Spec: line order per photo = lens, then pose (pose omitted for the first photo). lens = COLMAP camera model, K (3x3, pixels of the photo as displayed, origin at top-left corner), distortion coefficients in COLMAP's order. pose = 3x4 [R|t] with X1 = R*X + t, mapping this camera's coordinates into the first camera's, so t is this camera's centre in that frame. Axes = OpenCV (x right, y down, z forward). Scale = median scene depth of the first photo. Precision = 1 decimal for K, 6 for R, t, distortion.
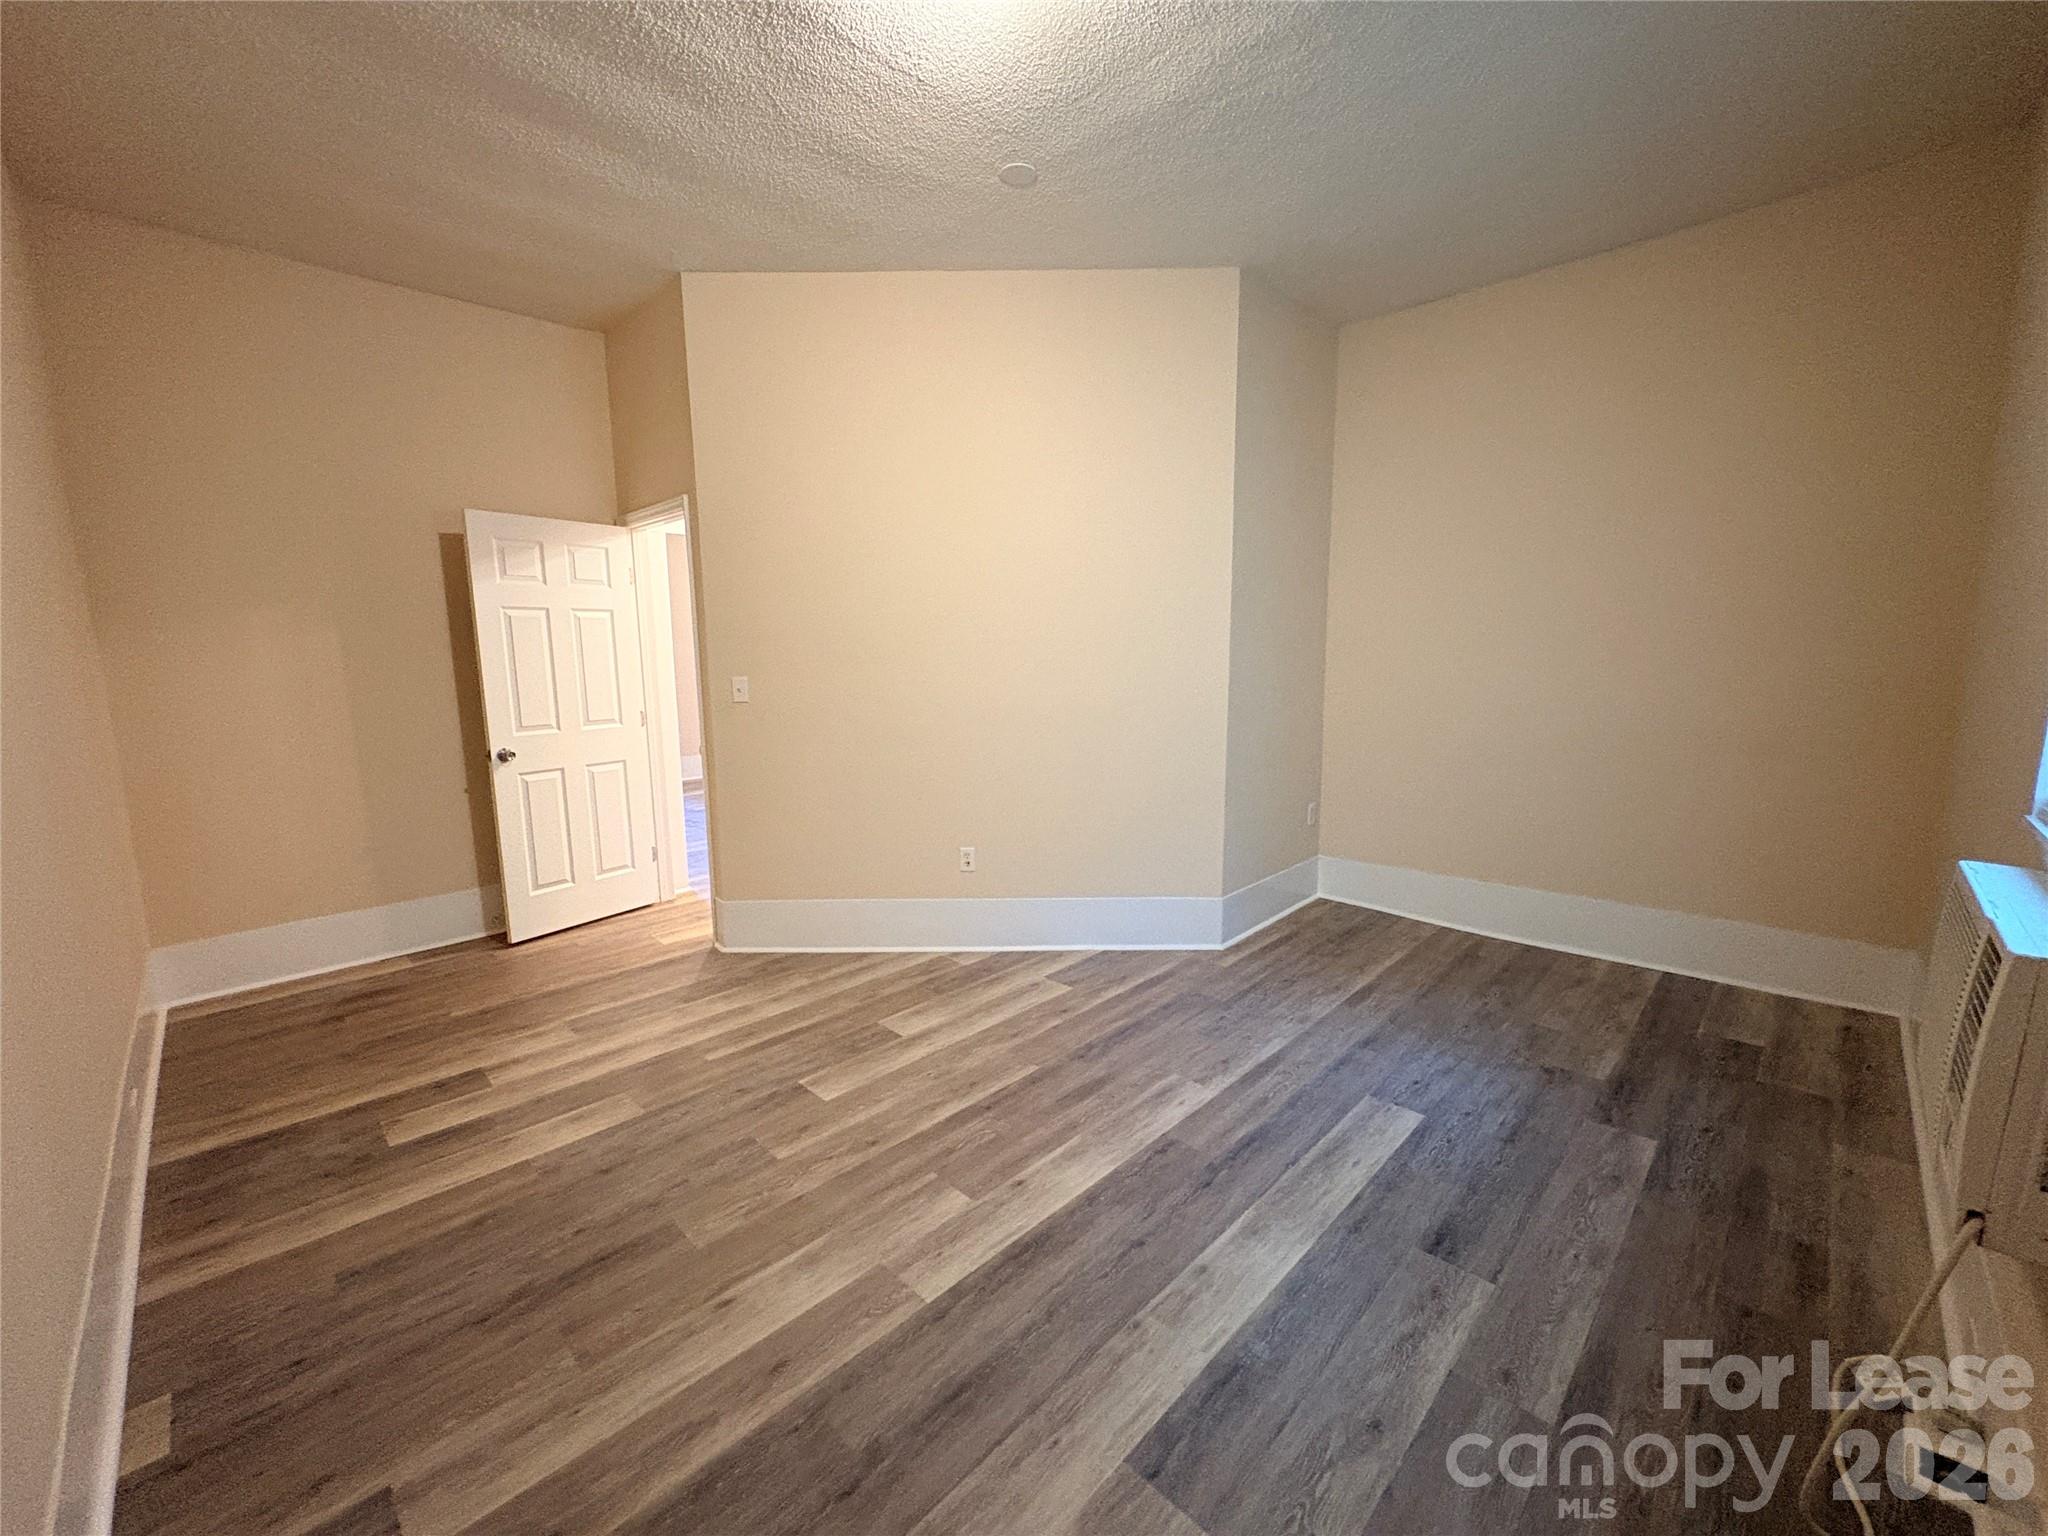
lens RADIAL K [[814.9, 0, 1021.9], [0, 814.9, 777.9], [0, 0, 1]] dist [-0.001619, 0.000289]
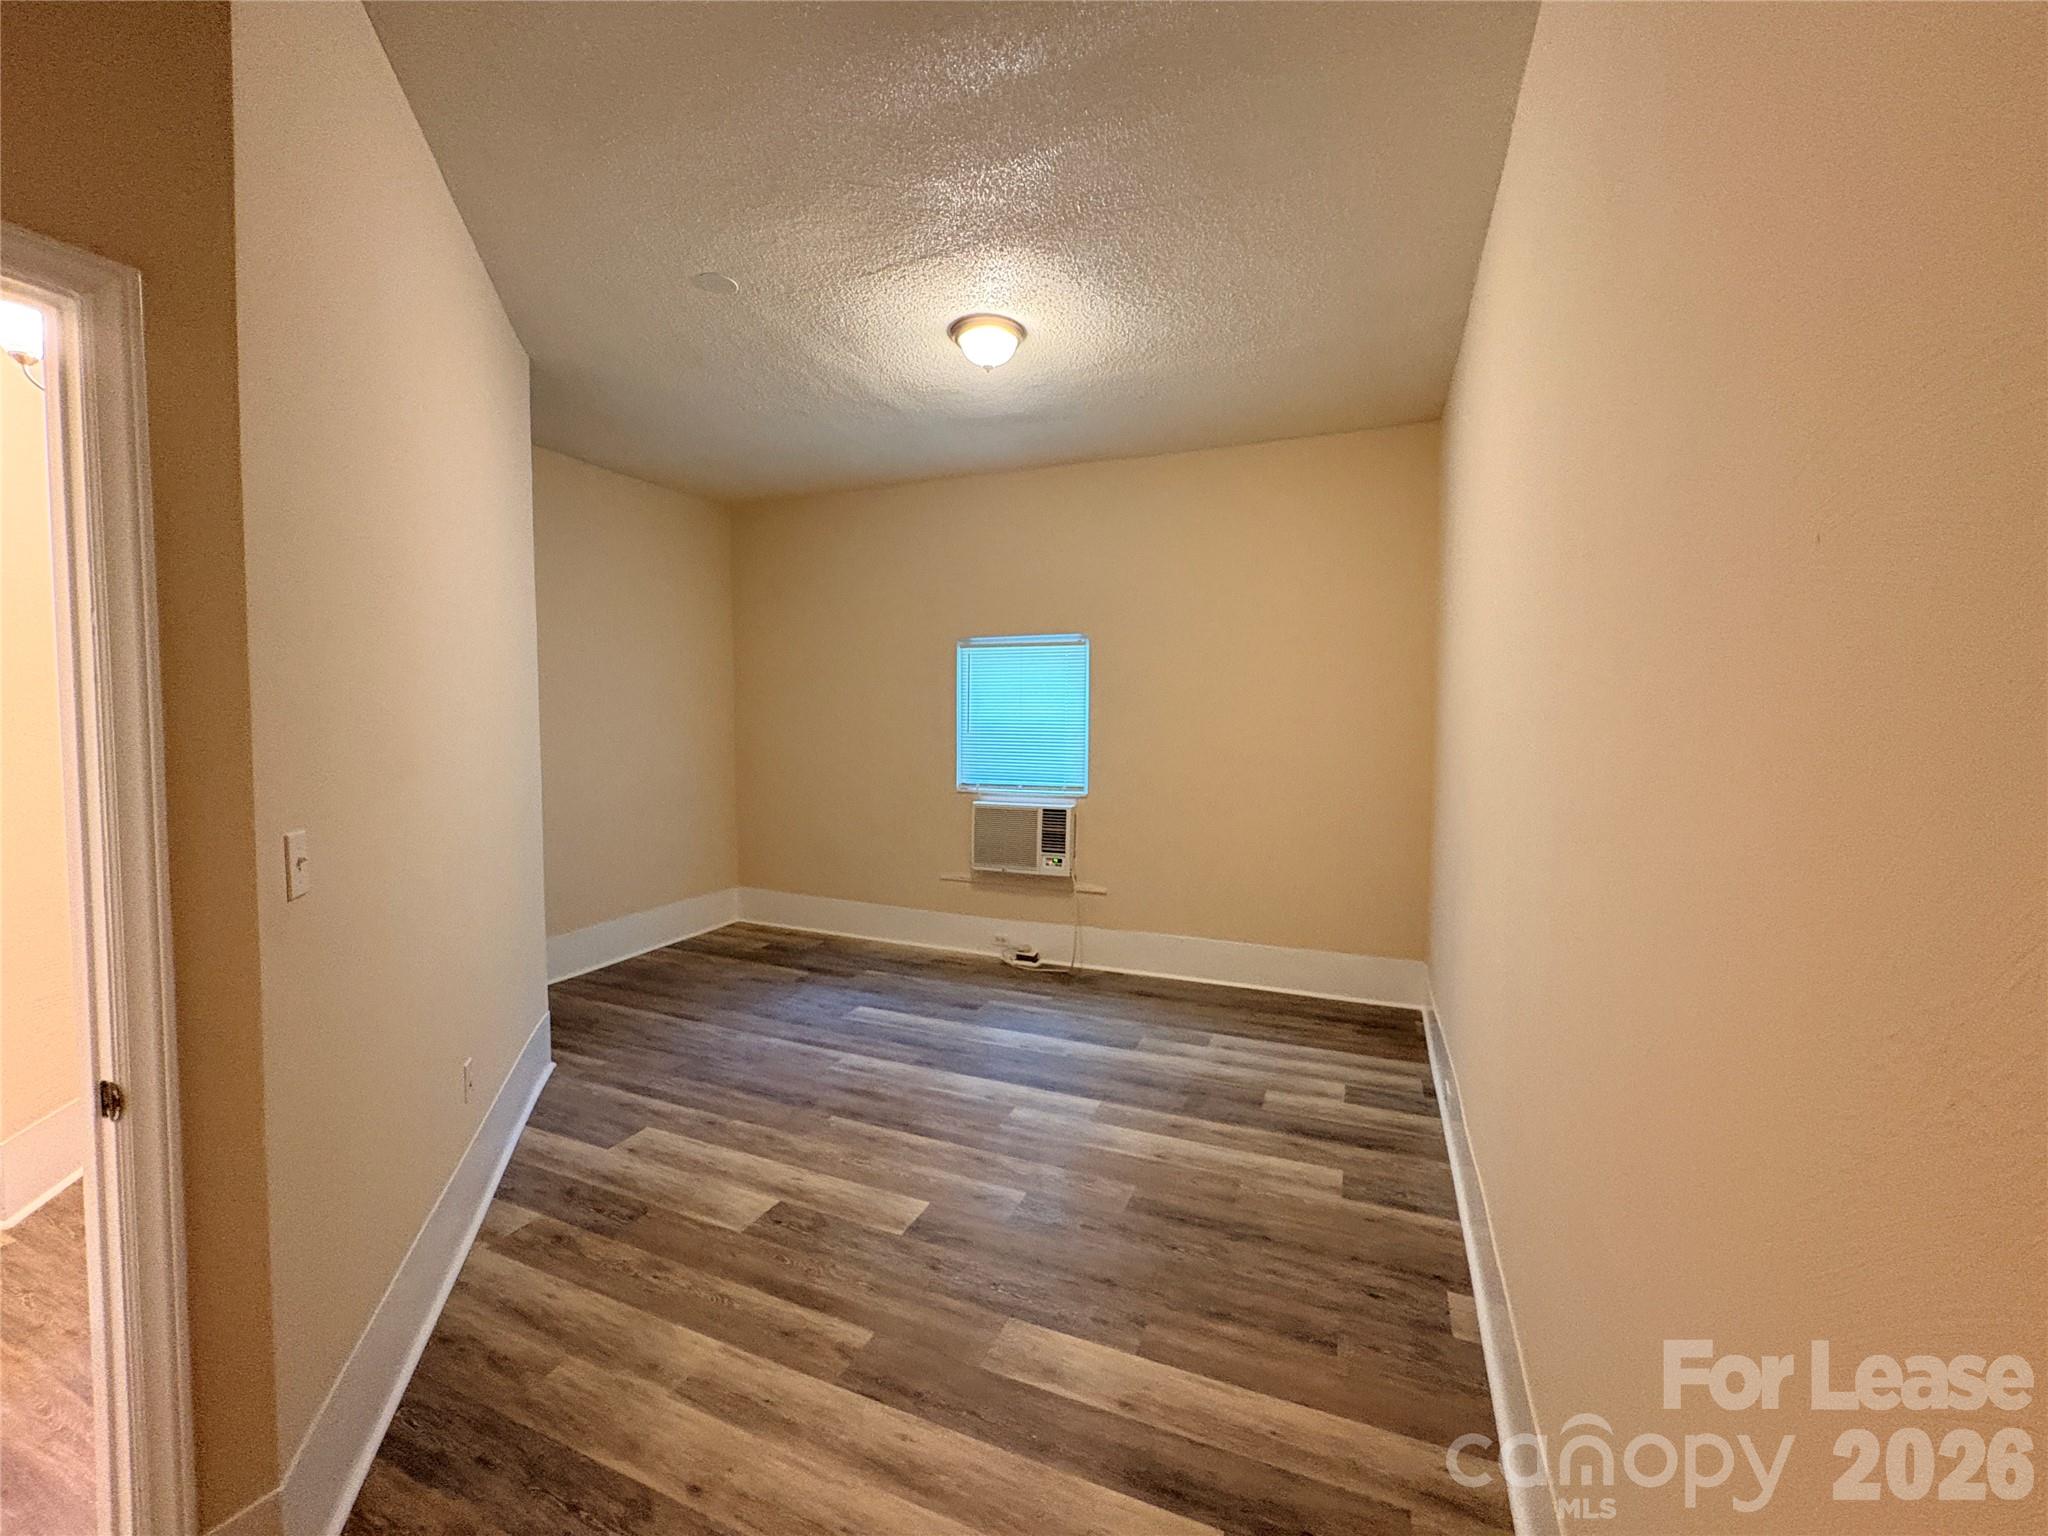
lens RADIAL K [[814.9, 0, 1023.1], [0, 814.9, 766.1], [0, 0, 1]] dist [-0.001619, 0.000289]
pose [[-0.373832, -0.037391, 0.926742, -1.173457], [0.144423, 0.984653, 0.097985, -0.202690], [-0.916183, 0.170473, -0.362695, 1.164679]]
